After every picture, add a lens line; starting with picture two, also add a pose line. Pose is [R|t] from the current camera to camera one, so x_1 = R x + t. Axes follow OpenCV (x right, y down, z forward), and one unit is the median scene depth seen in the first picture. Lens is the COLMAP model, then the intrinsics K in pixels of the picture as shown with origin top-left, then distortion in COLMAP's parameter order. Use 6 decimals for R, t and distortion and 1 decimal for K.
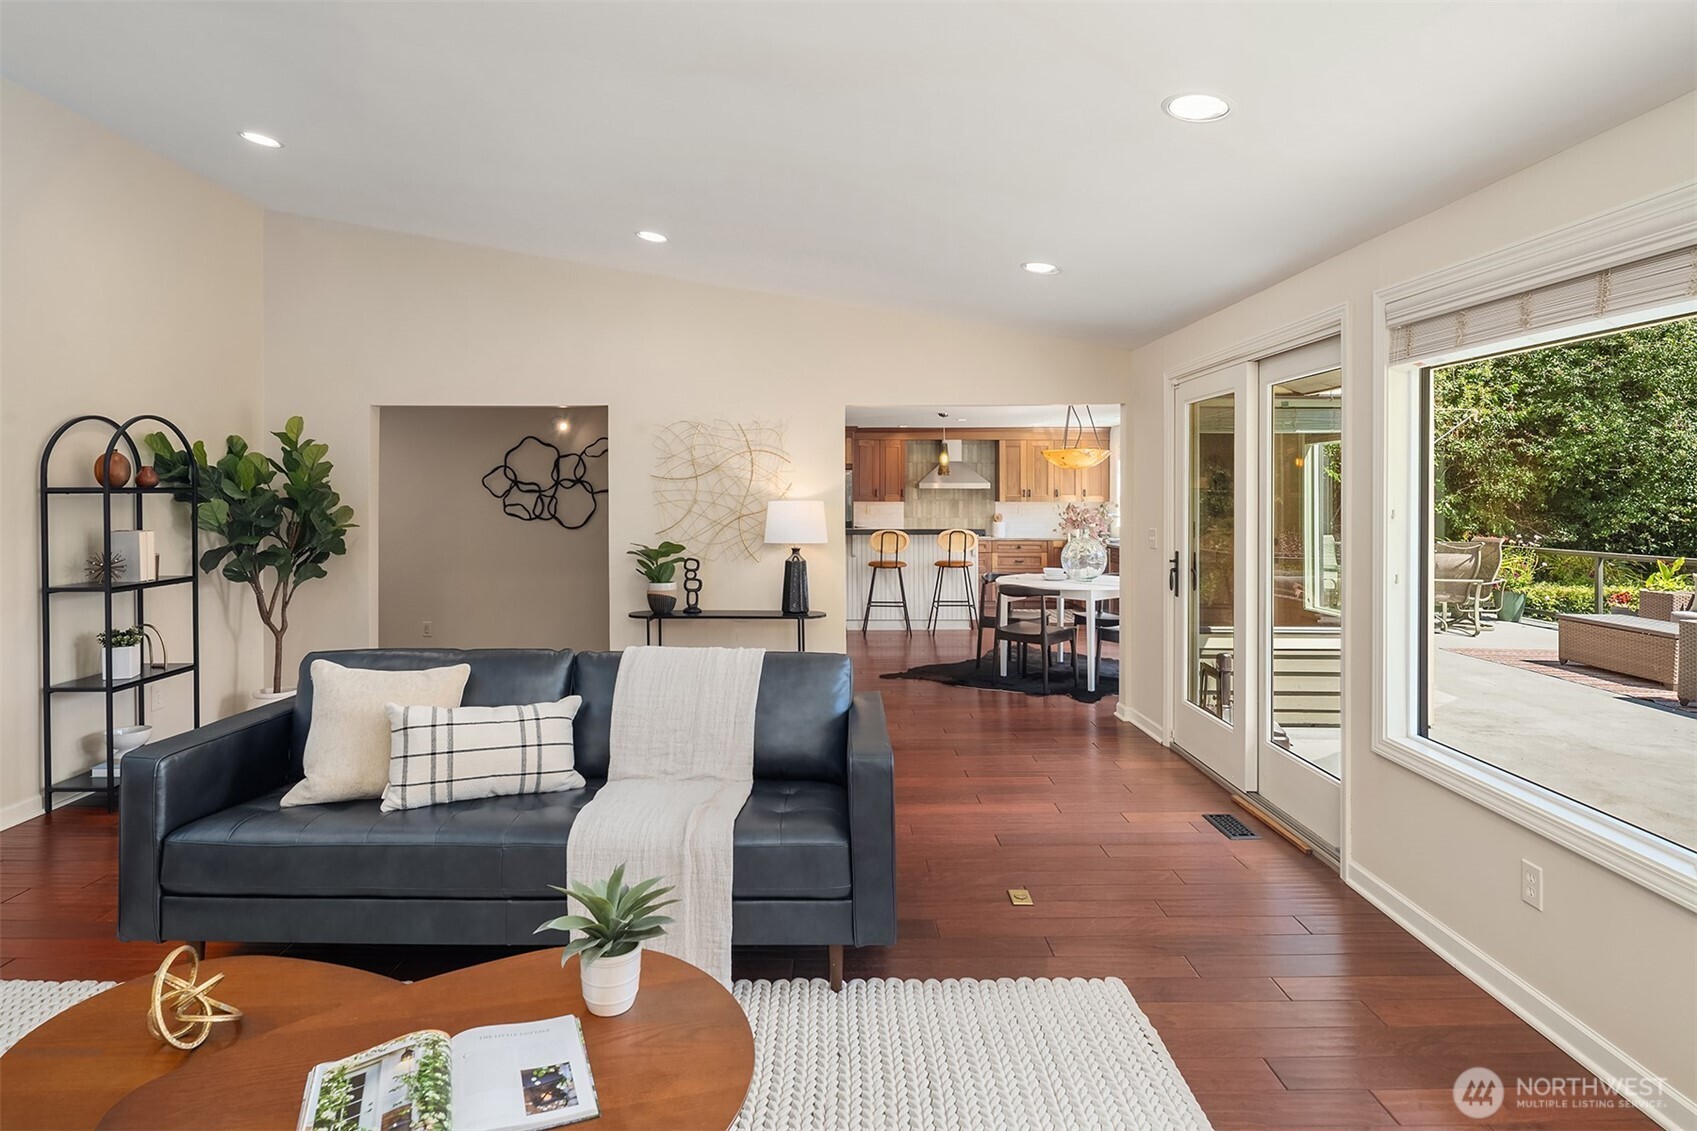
lens RADIAL K [[927.1, 0, 851.3], [0, 927.1, 504.5], [0, 0, 1]] dist [-0.001659, -0.001368]
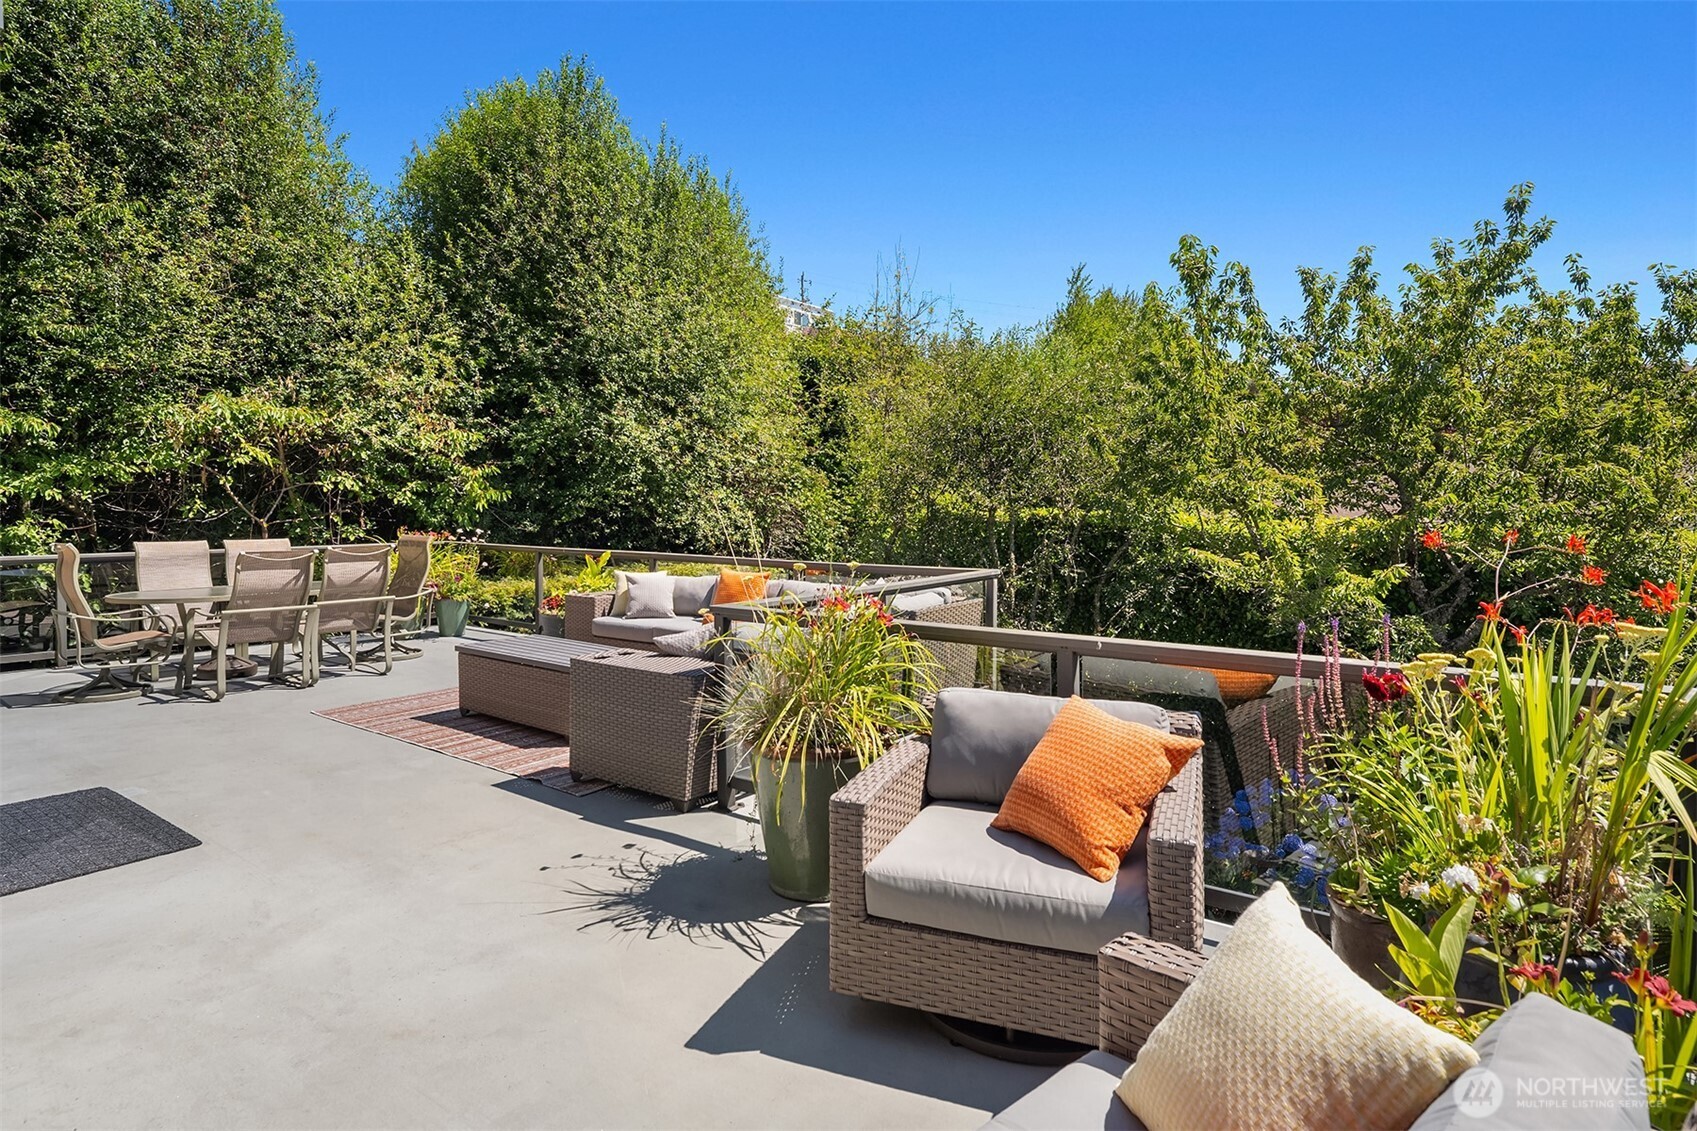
lens RADIAL K [[927.1, 0, 851.3], [0, 927.1, 504.5], [0, 0, 1]] dist [-0.001659, -0.001368]
pose [[0.586751, -0.017678, 0.809574, 0.207527], [0.008250, 0.999840, 0.015853, 0.000926], [-0.809725, -0.002623, 0.586803, 0.191298]]
